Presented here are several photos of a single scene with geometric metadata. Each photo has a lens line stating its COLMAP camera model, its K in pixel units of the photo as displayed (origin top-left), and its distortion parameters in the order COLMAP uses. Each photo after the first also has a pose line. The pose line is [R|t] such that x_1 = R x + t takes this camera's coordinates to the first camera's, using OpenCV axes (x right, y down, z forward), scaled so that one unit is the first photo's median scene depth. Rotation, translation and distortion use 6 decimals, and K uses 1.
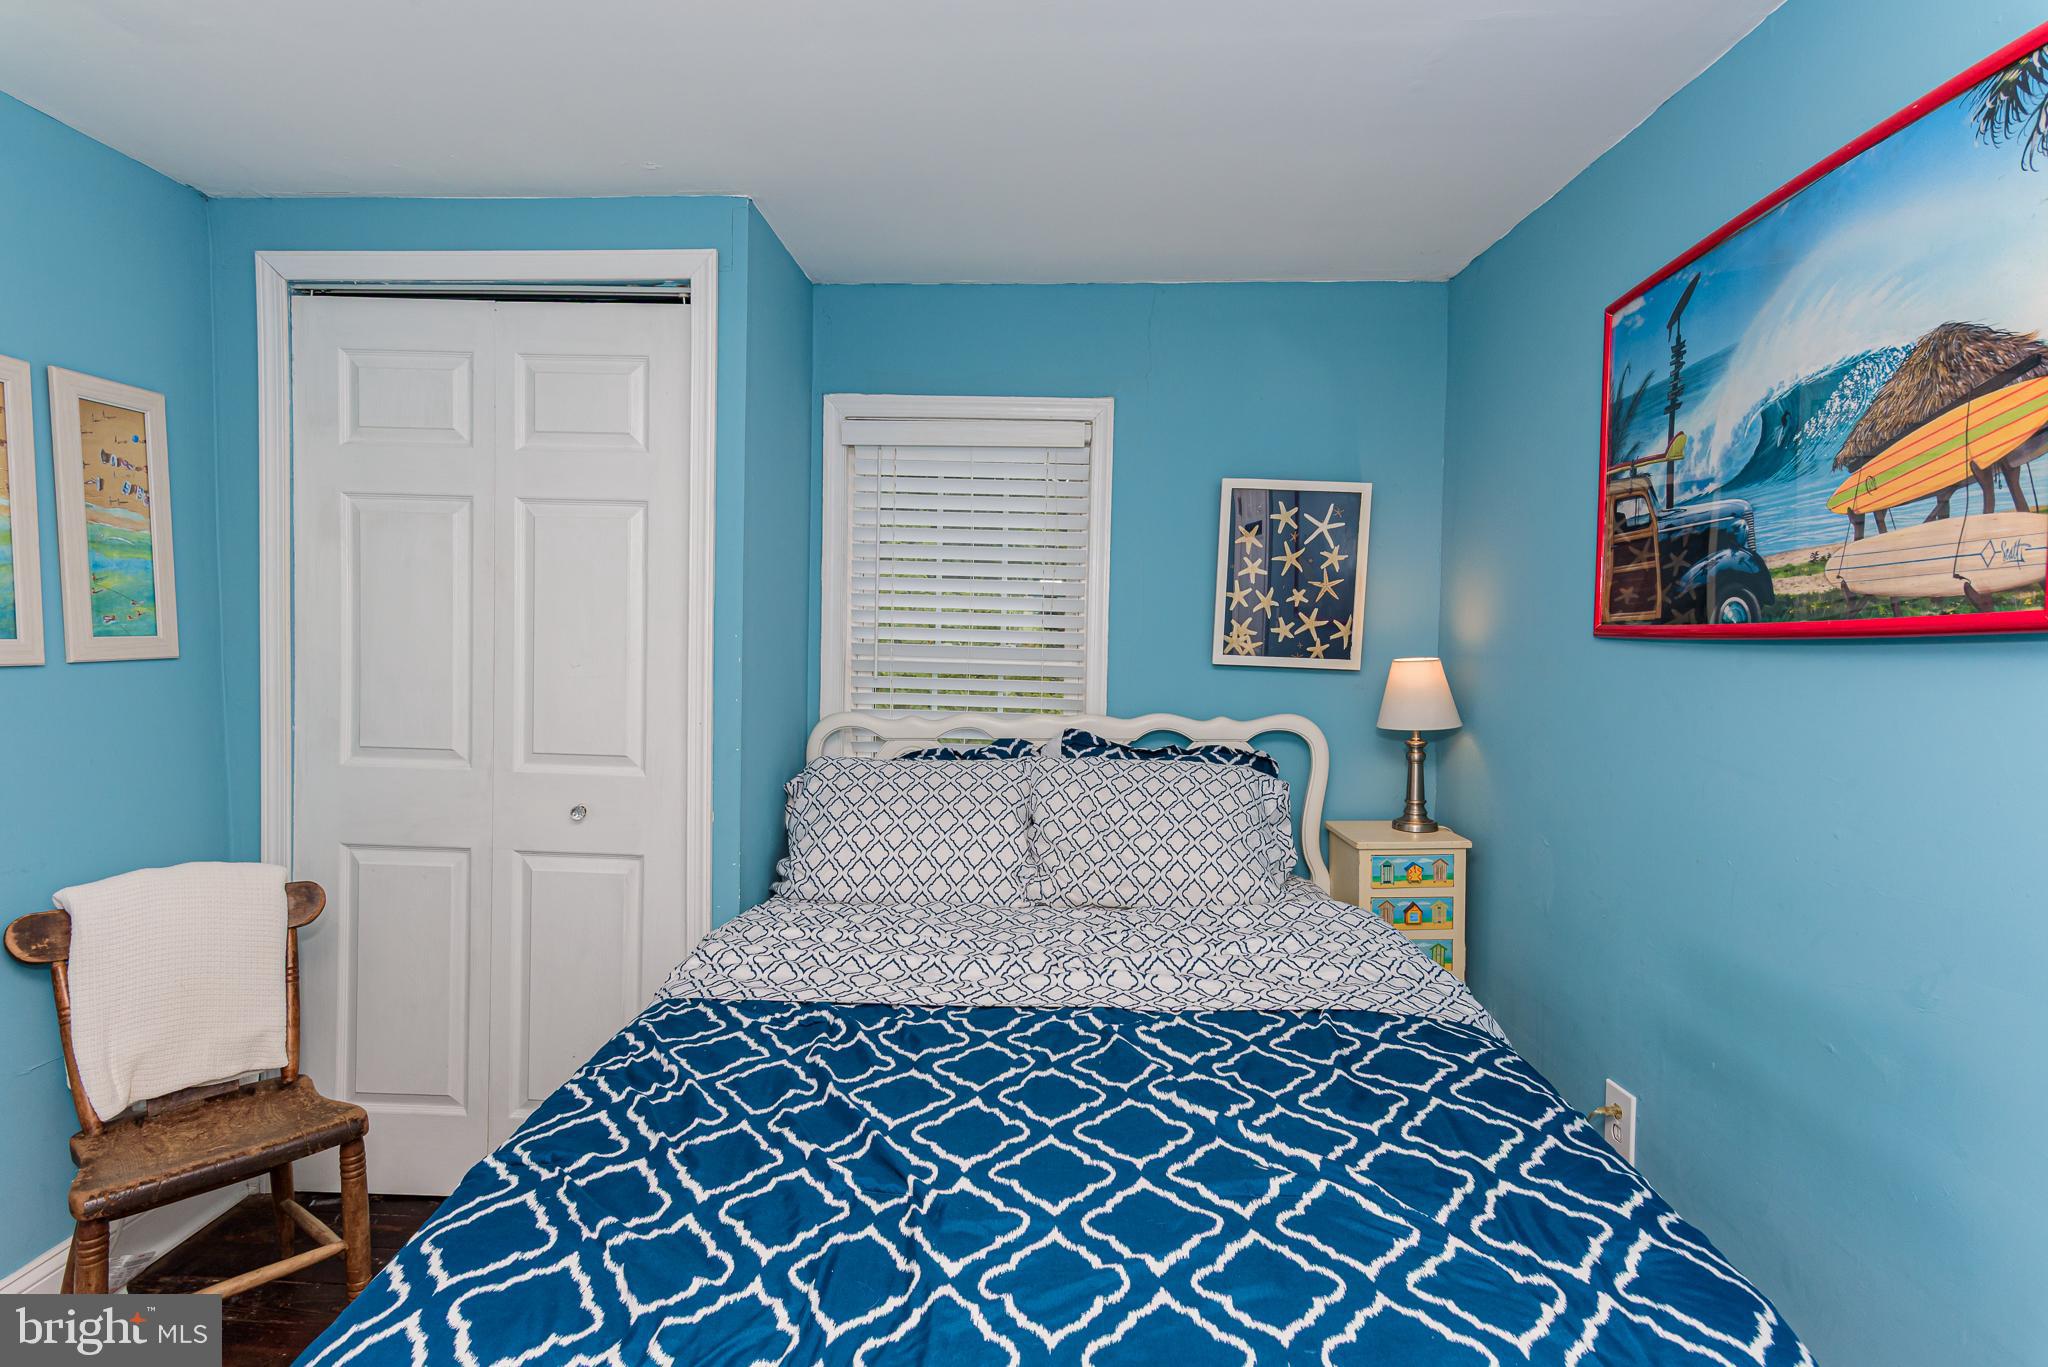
lens RADIAL K [[1028.6, 0, 1023.9], [0, 1028.6, 707.6], [0, 0, 1]] dist [0.001668, -0.001753]
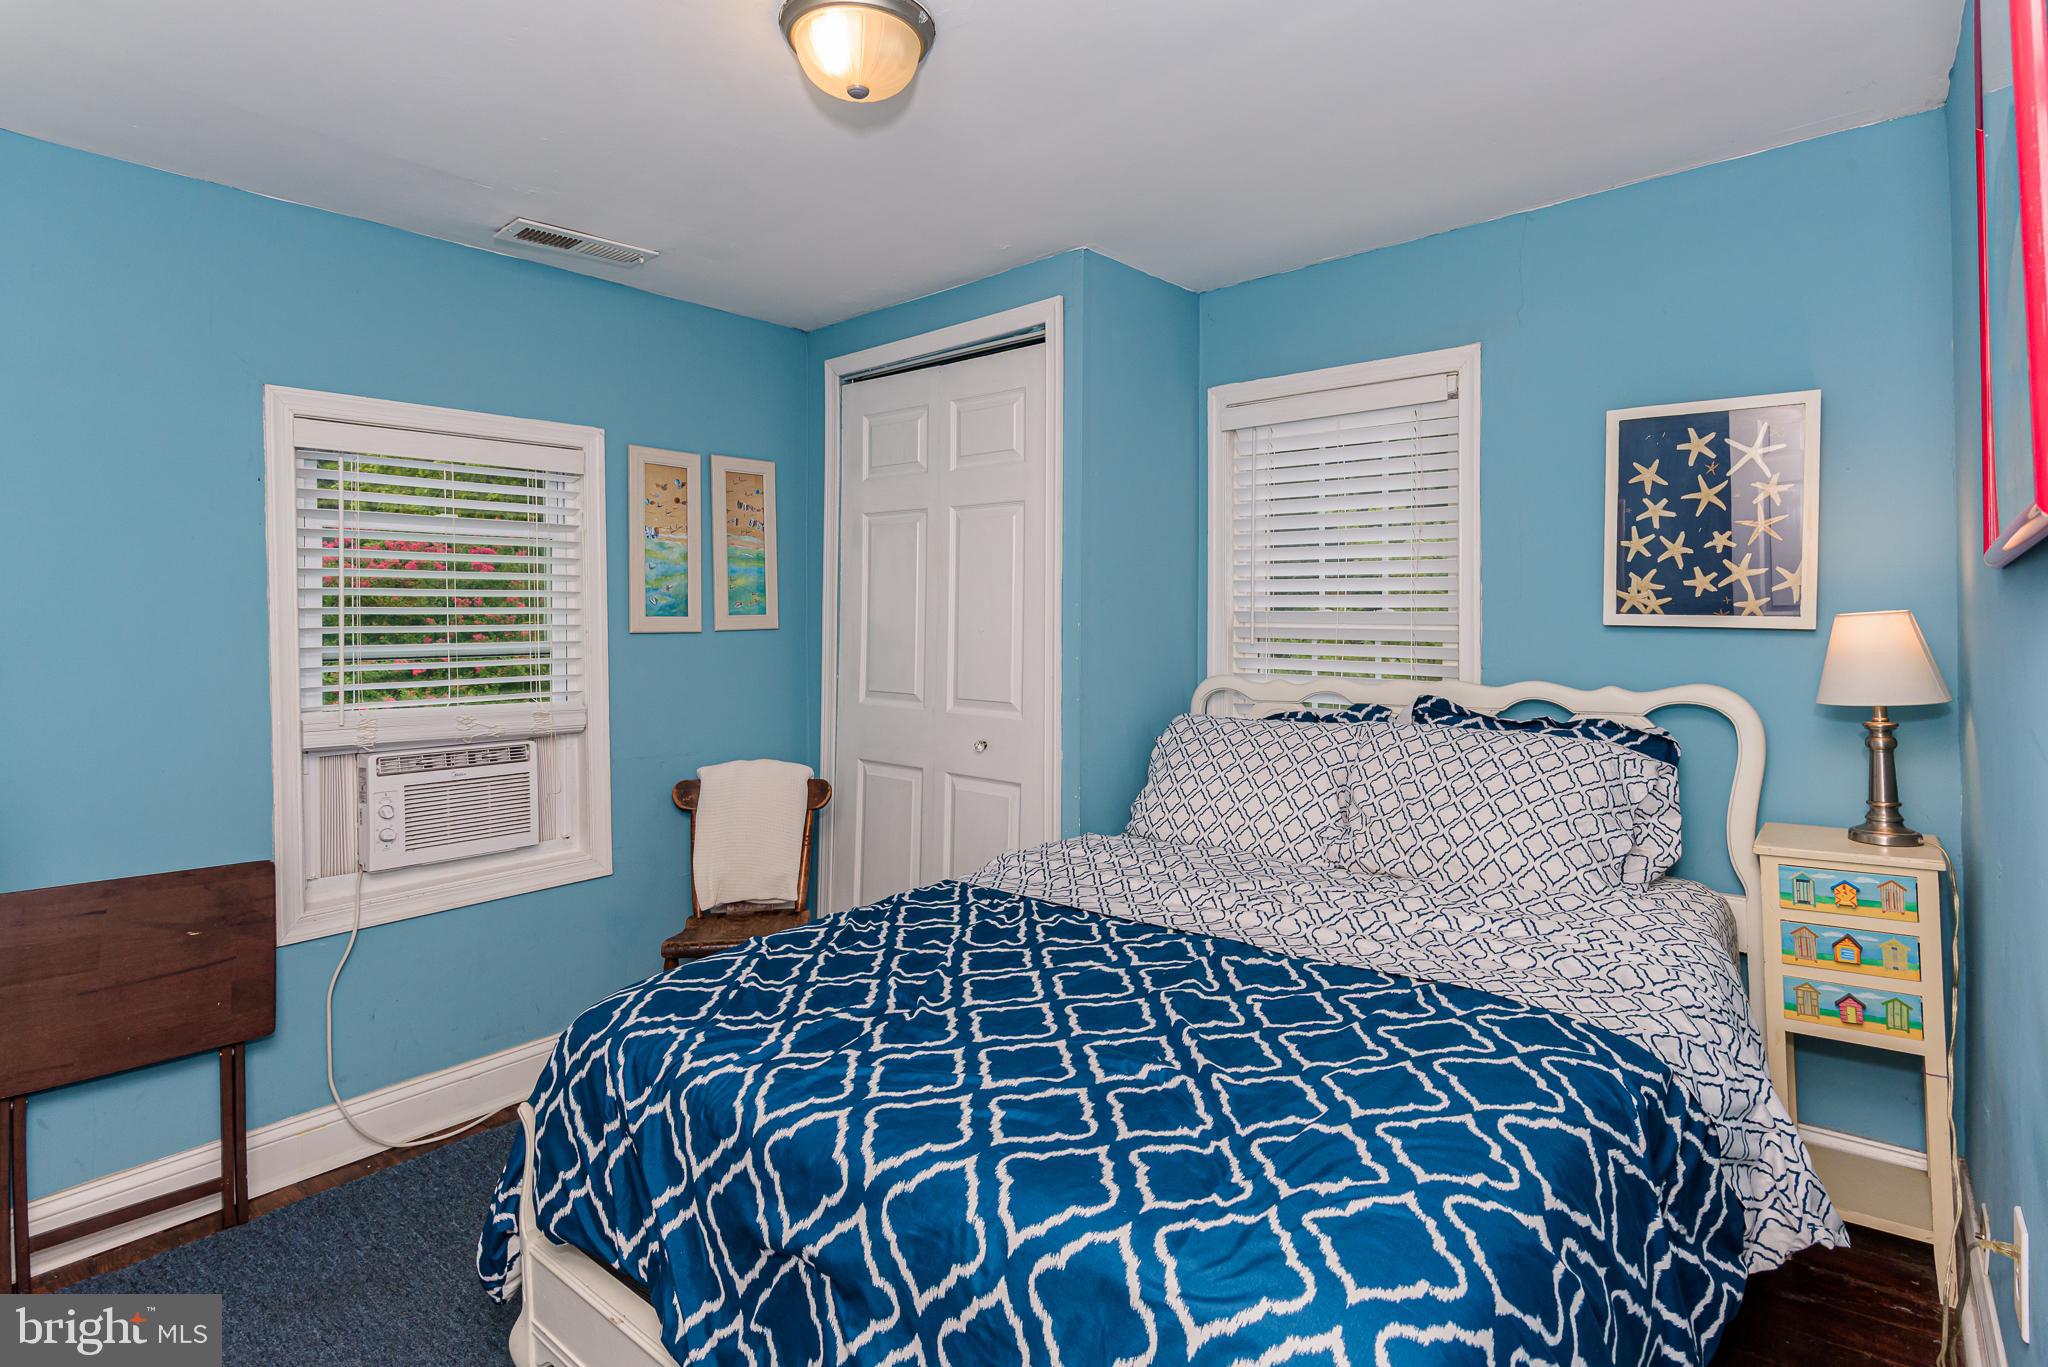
lens RADIAL K [[1057.5, 0, 1000.5], [0, 1057.5, 629.5], [0, 0, 1]] dist [0.002528, -0.000021]
pose [[0.765684, -0.013798, -0.643069, 0.459148], [-0.028292, 0.998080, -0.055102, 0.030692], [0.642594, 0.060384, 0.763824, -0.000405]]
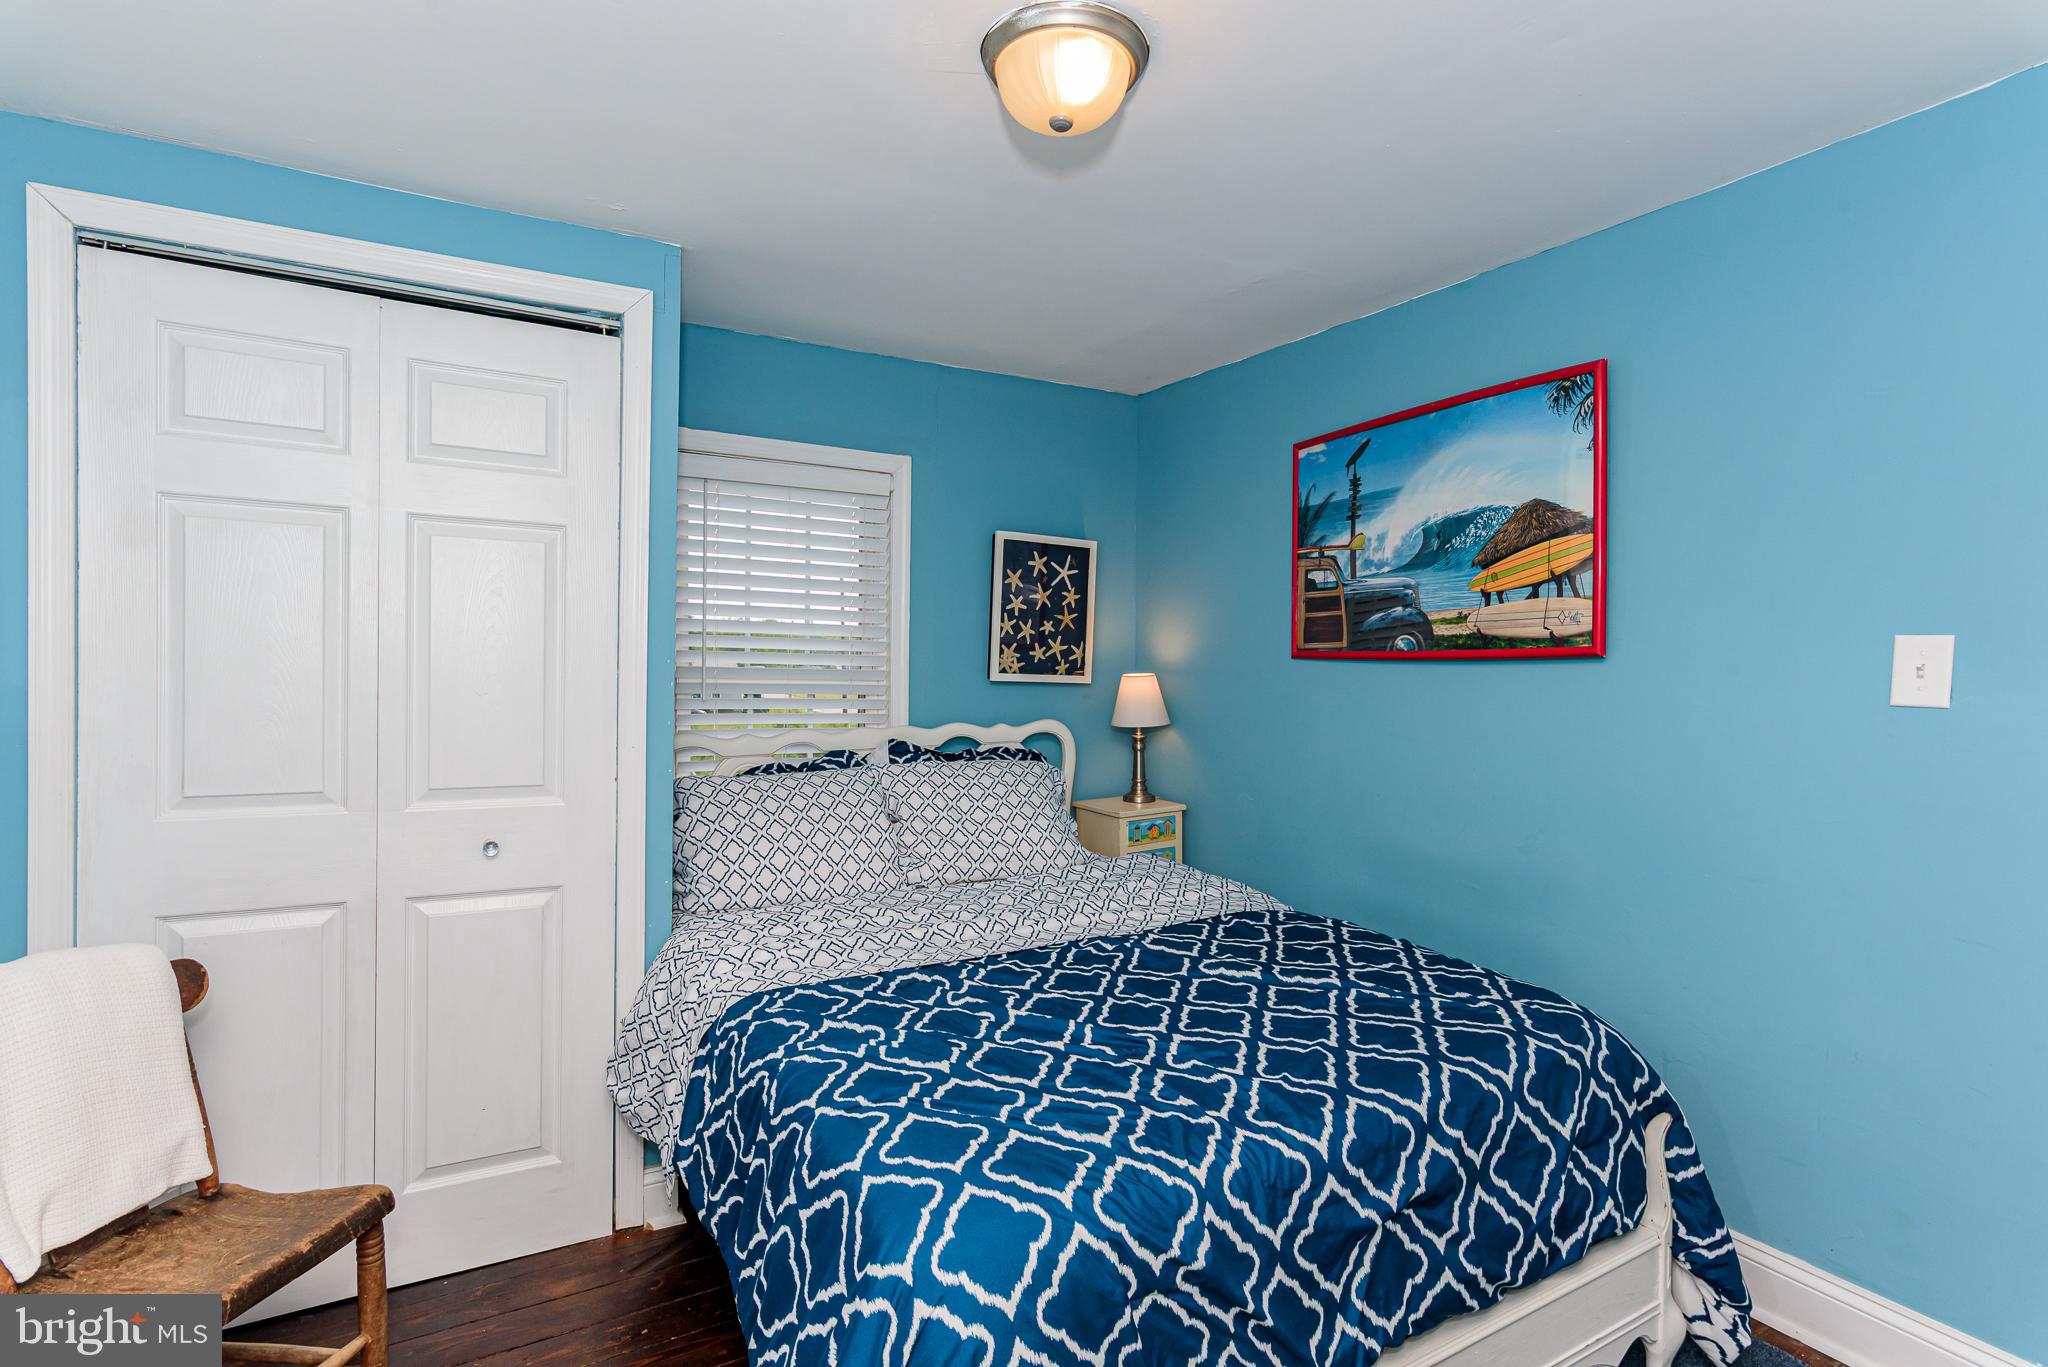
lens RADIAL K [[1028.6, 0, 1023.9], [0, 1028.6, 707.6], [0, 0, 1]] dist [0.001668, -0.001753]
pose [[0.846954, -0.031264, 0.530746, -0.543898], [0.040076, 0.999184, -0.005095, -0.003404], [-0.530153, 0.025585, 0.847516, -0.072946]]
